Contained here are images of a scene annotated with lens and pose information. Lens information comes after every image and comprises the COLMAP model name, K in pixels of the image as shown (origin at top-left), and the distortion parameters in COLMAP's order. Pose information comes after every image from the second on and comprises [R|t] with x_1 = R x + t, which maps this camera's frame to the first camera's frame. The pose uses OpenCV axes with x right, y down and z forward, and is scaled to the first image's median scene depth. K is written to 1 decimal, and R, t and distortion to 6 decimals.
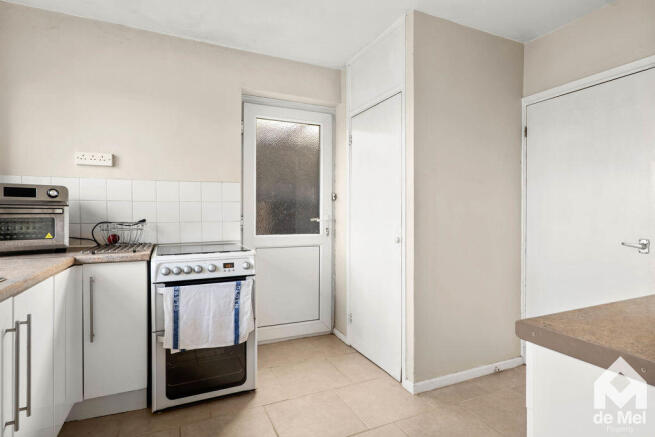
lens RADIAL K [[338.7, 0, 328.2], [0, 338.7, 216.7], [0, 0, 1]] dist [-0.000760, -0.000102]
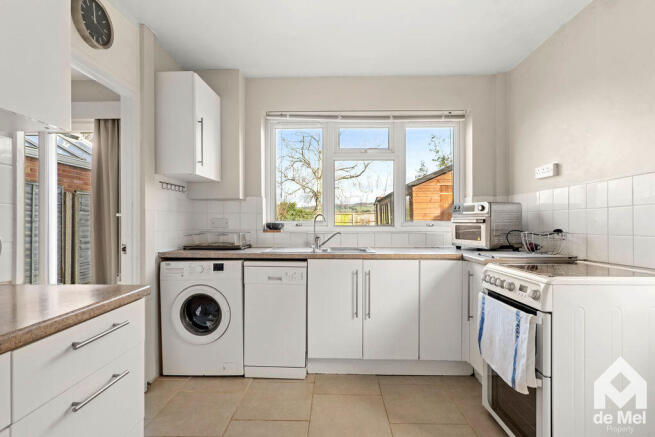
lens RADIAL K [[338.7, 0, 327.5], [0, 338.7, 219.6], [0, 0, 1]] dist [-0.000760, -0.000102]
pose [[-0.427575, -0.012200, -0.903897, 0.587697], [-0.018530, 0.999817, -0.004729, -0.003228], [0.903790, 0.014727, -0.427723, 0.887688]]
